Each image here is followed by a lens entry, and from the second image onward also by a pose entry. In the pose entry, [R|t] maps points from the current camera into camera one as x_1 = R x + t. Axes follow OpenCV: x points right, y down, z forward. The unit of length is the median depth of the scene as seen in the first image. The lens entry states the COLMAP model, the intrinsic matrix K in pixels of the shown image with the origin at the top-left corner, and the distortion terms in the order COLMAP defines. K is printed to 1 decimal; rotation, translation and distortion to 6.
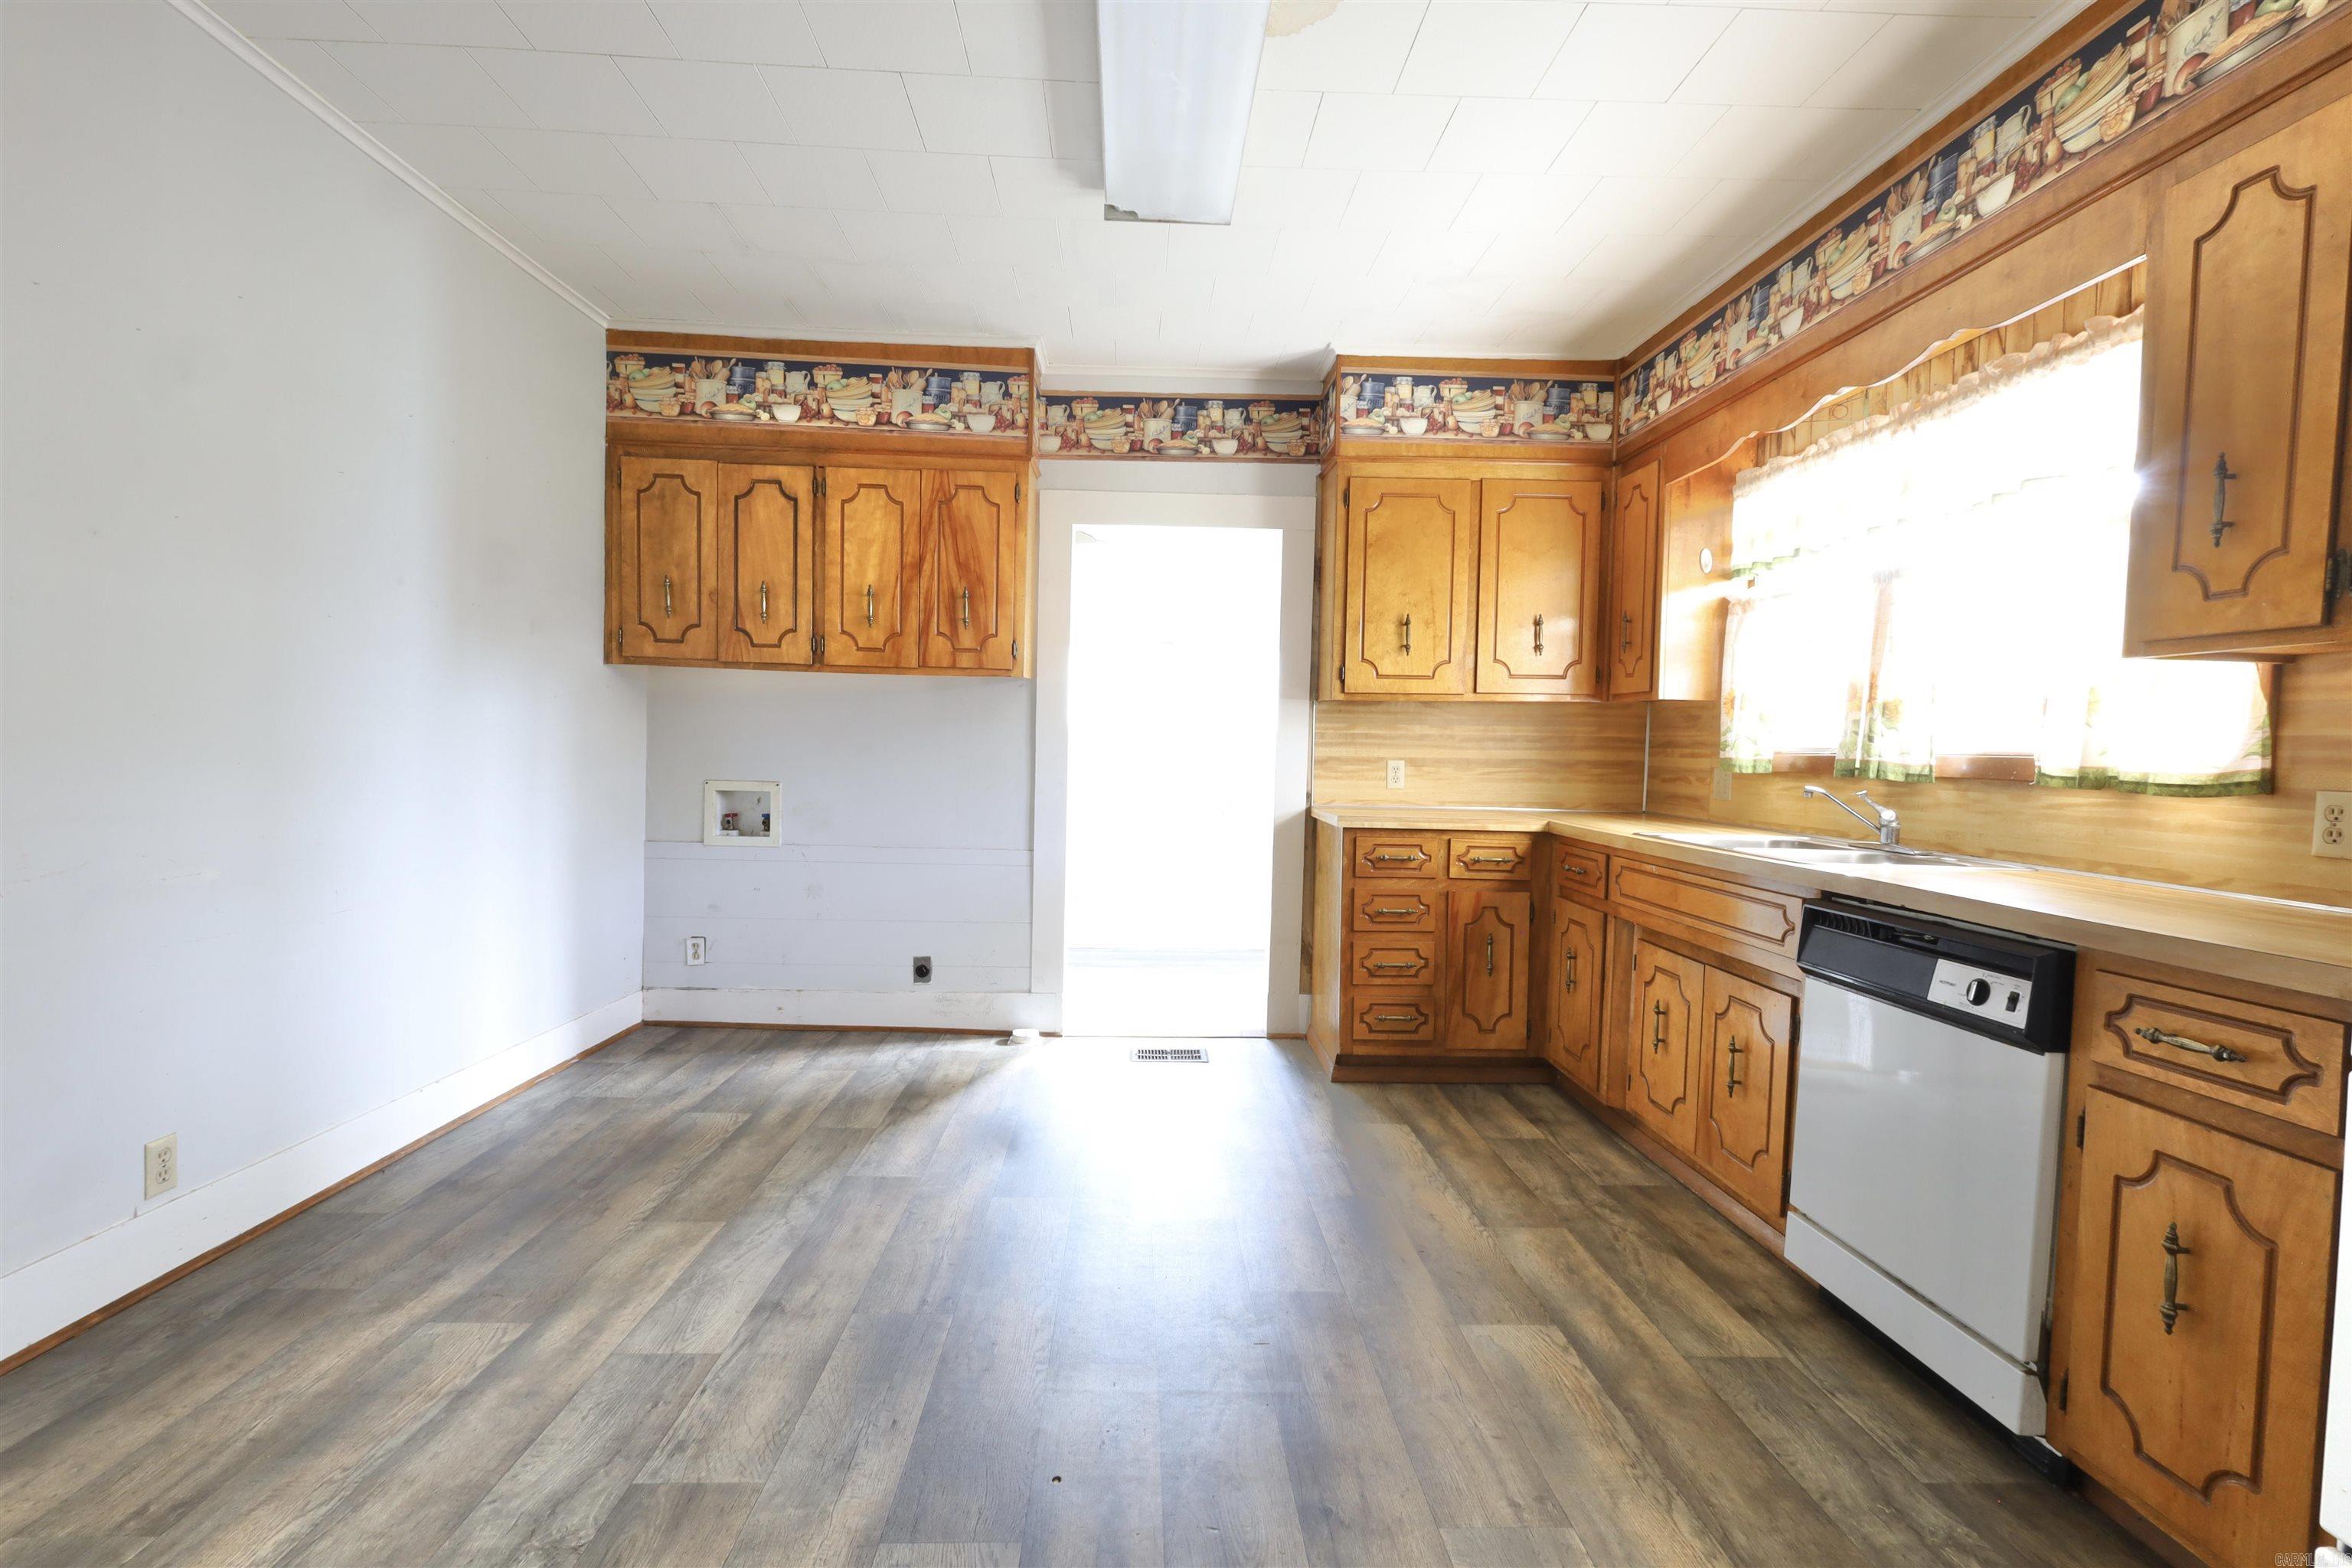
lens RADIAL K [[1084.1, 0, 1176.0], [0, 1084.1, 784.0], [0, 0, 1]] dist [-0.000756, 0.000245]
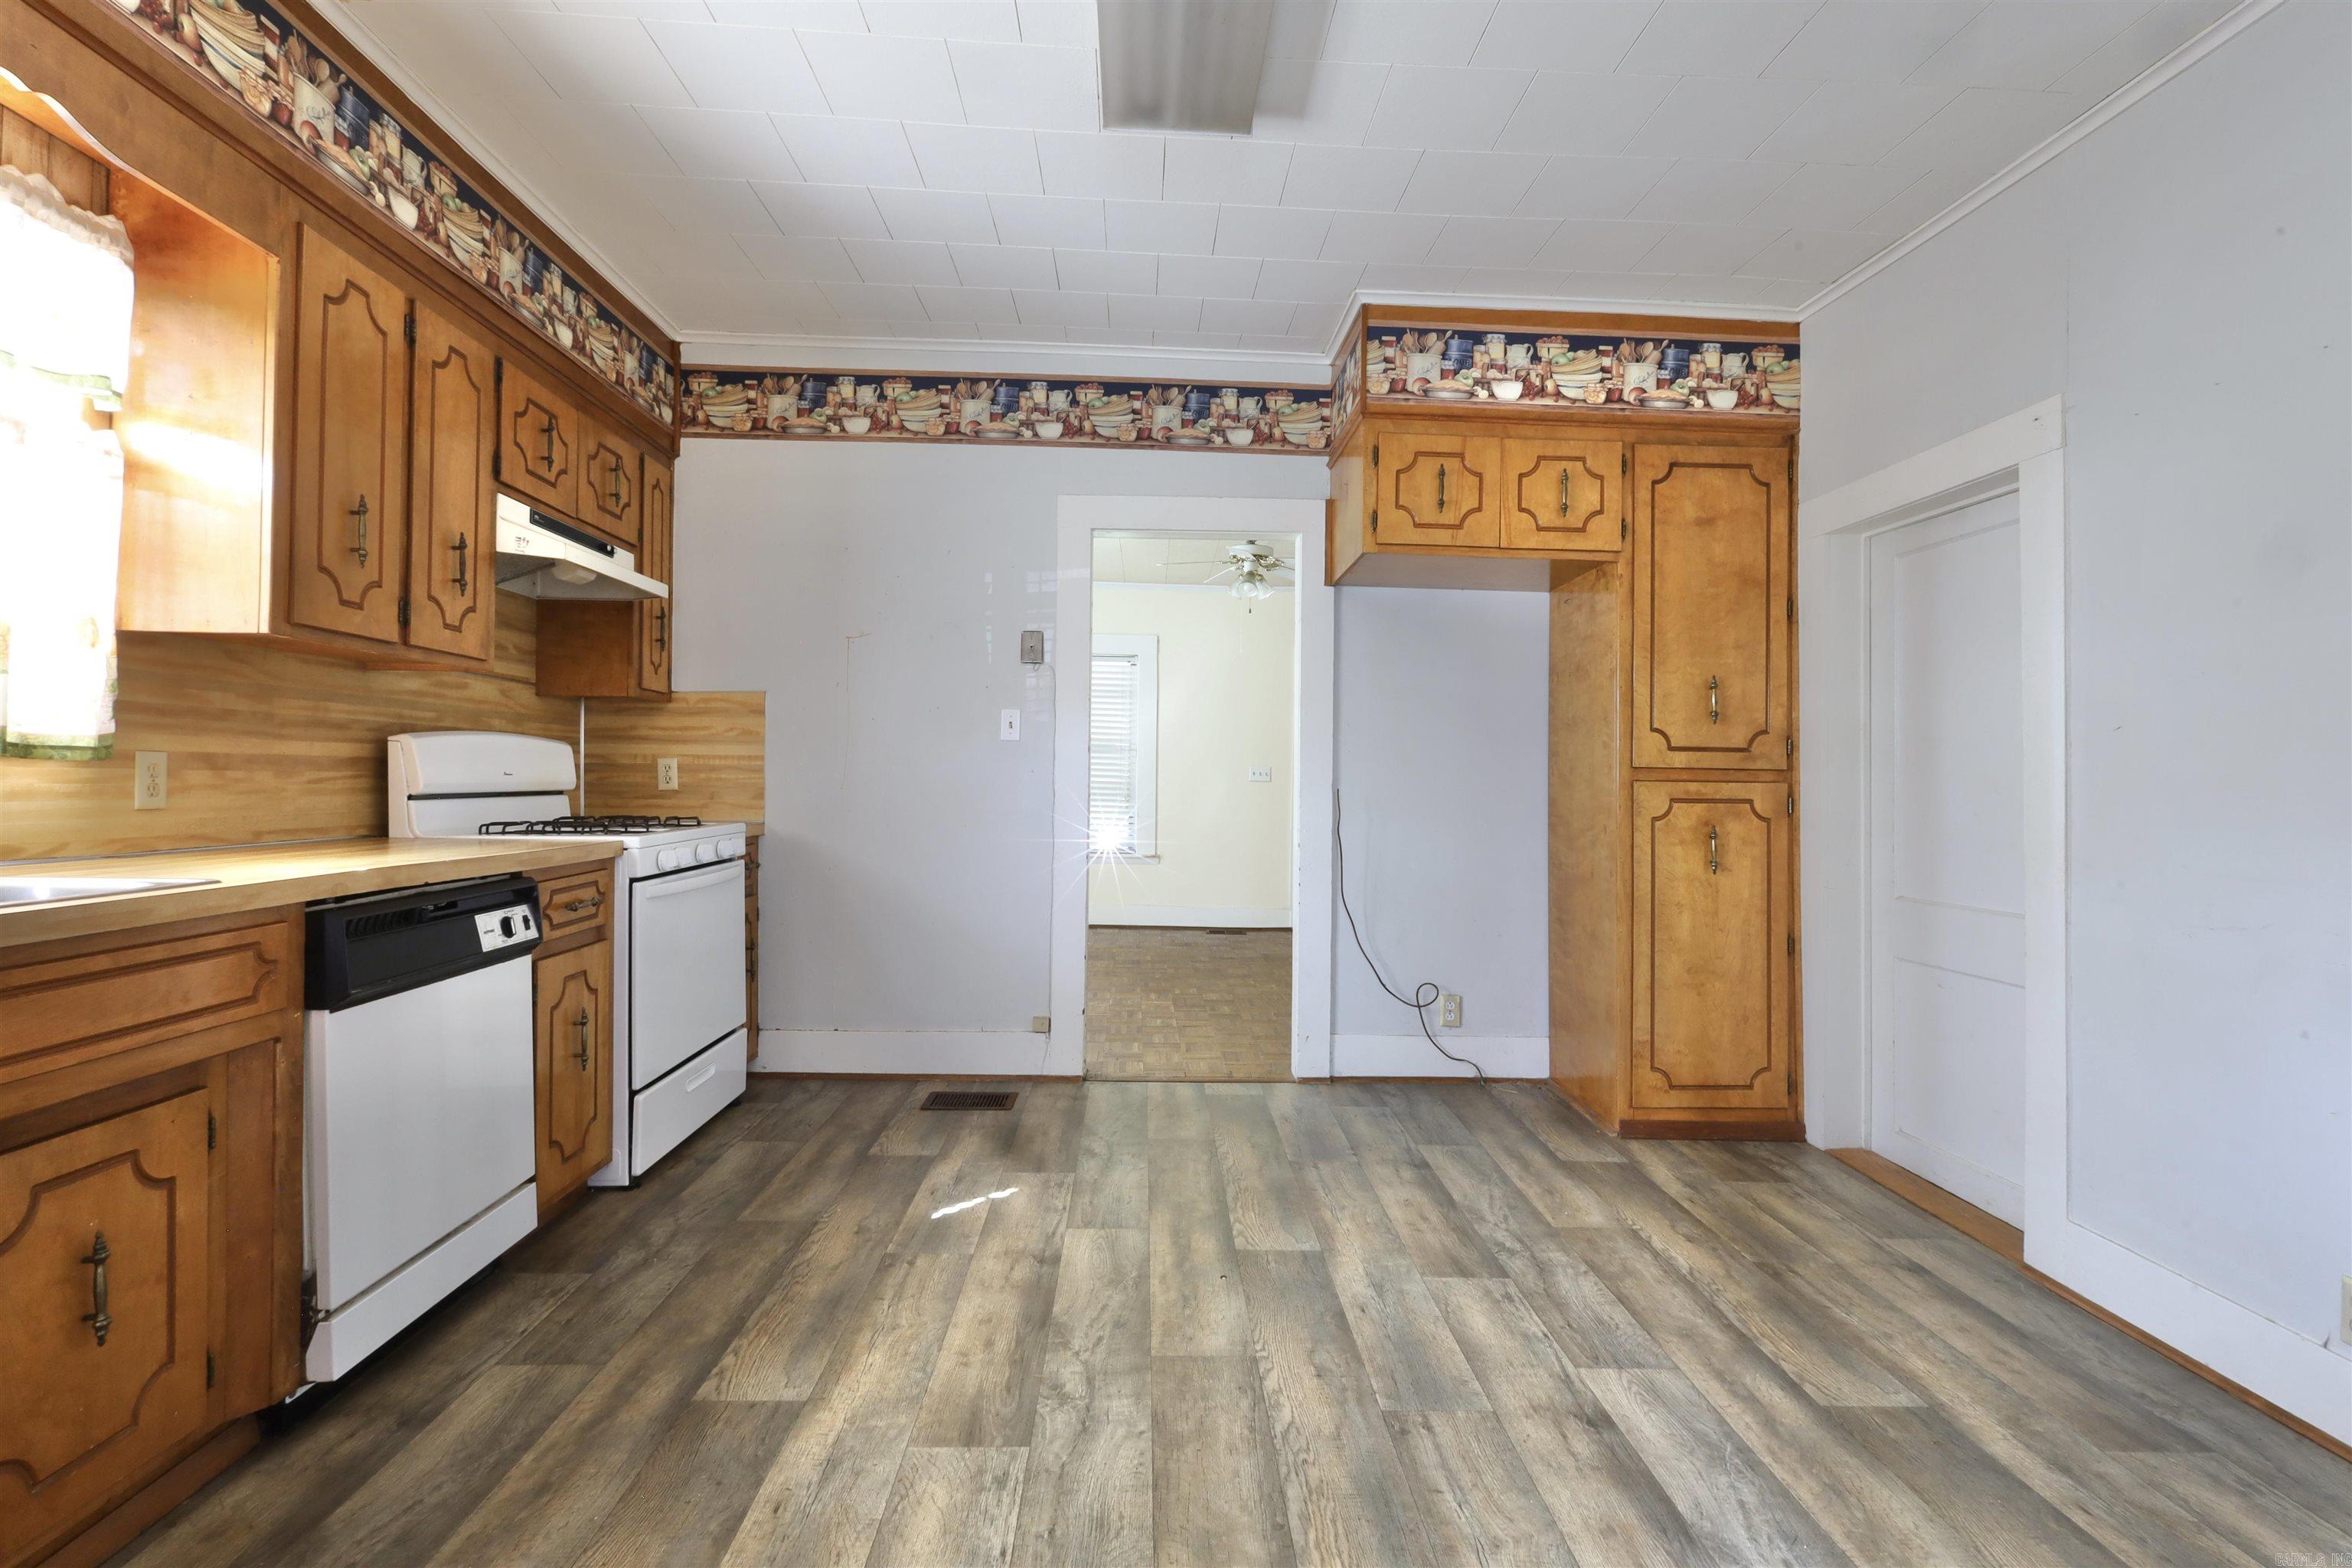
lens RADIAL K [[1084.1, 0, 1176.0], [0, 1084.1, 784.0], [0, 0, 1]] dist [-0.000756, 0.000245]
pose [[-0.998944, -0.045746, 0.004371, -0.020210], [-0.045547, 0.998231, 0.038203, -0.048677], [-0.006111, 0.037964, -0.999260, 2.008094]]
